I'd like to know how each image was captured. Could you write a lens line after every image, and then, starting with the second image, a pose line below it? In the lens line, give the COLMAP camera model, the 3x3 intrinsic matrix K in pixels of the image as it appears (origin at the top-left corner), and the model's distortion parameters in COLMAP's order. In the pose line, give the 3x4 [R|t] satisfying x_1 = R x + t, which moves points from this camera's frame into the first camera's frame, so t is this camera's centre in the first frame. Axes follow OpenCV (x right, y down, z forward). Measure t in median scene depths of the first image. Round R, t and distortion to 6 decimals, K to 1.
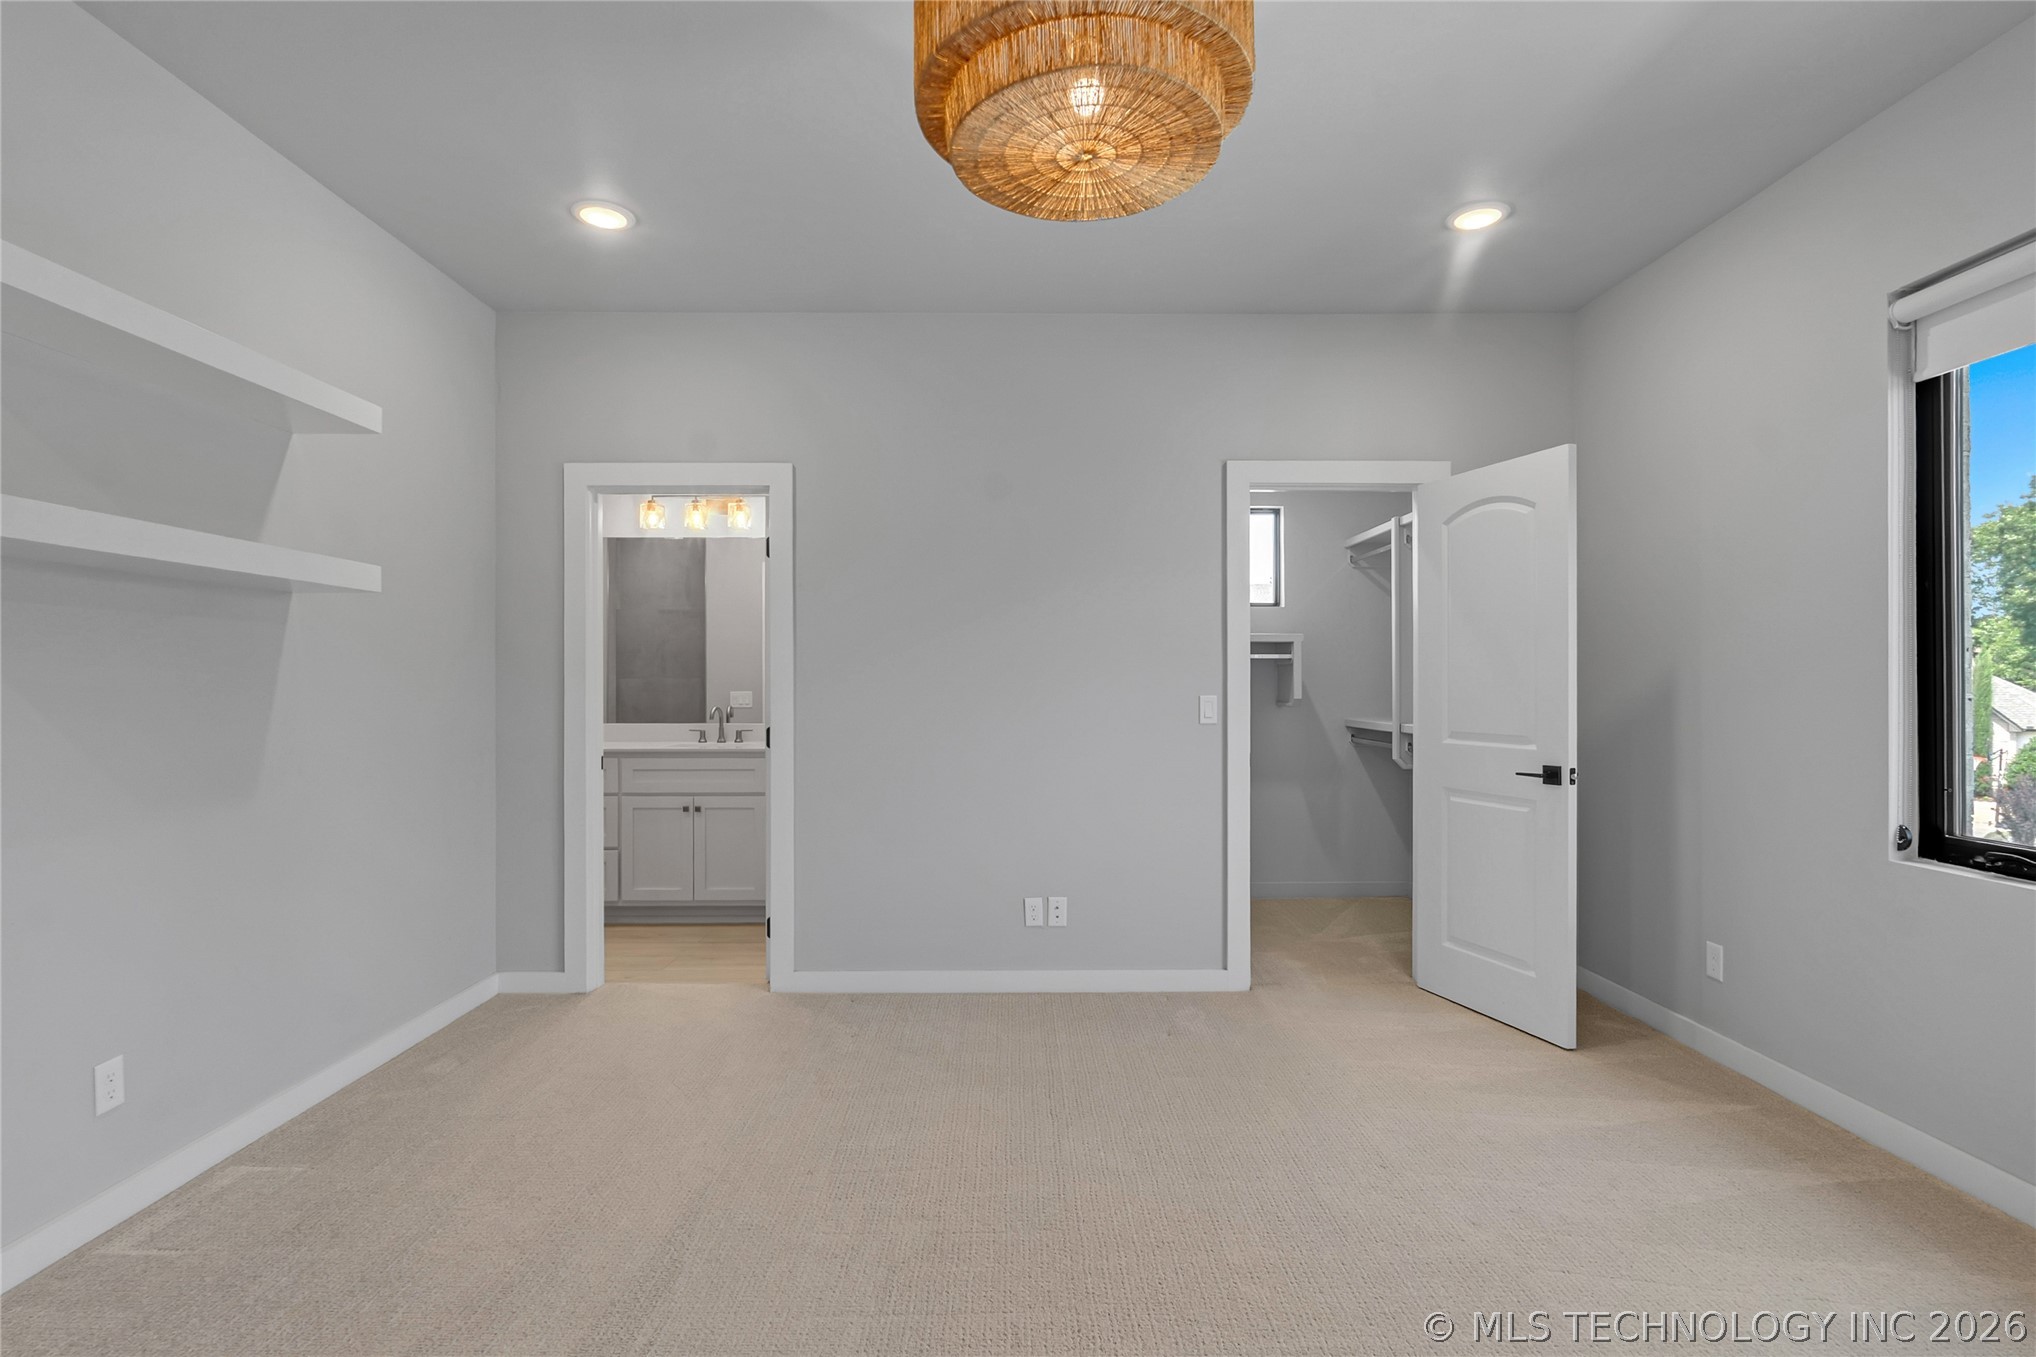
lens RADIAL K [[982.3, 0, 1021.9], [0, 982.3, 683.6], [0, 0, 1]] dist [0.003500, 0.001629]
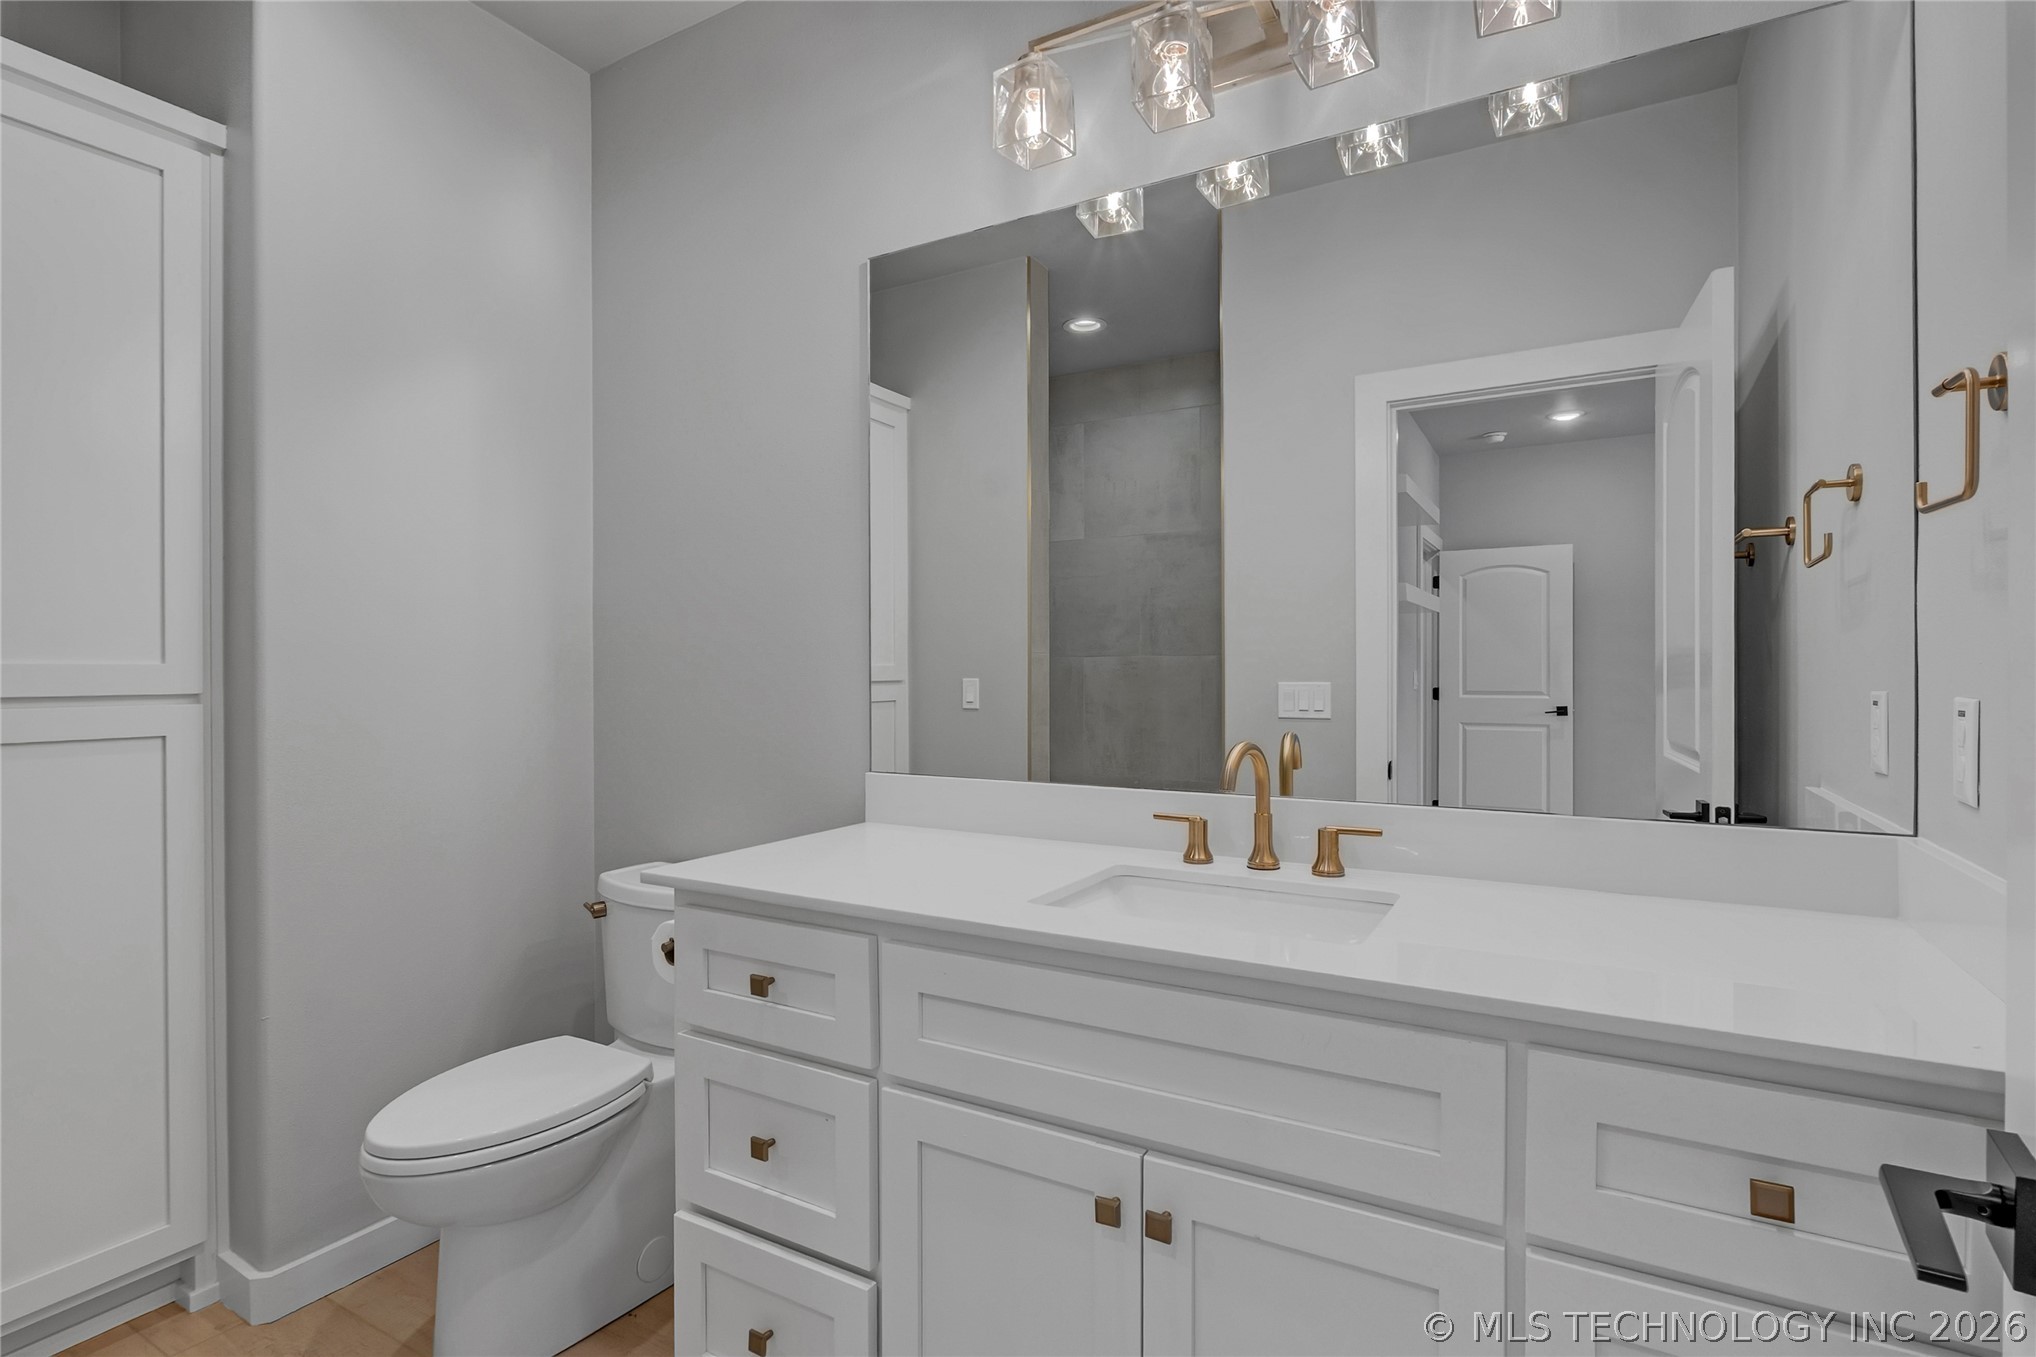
lens RADIAL K [[982.3, 0, 1021.4], [0, 982.3, 677.0], [0, 0, 1]] dist [0.003500, 0.001629]
pose [[0.867695, 0.015424, -0.496858, -0.227863], [-0.012188, 0.999878, 0.009756, 0.004367], [0.496948, -0.002409, 0.867777, 0.725329]]
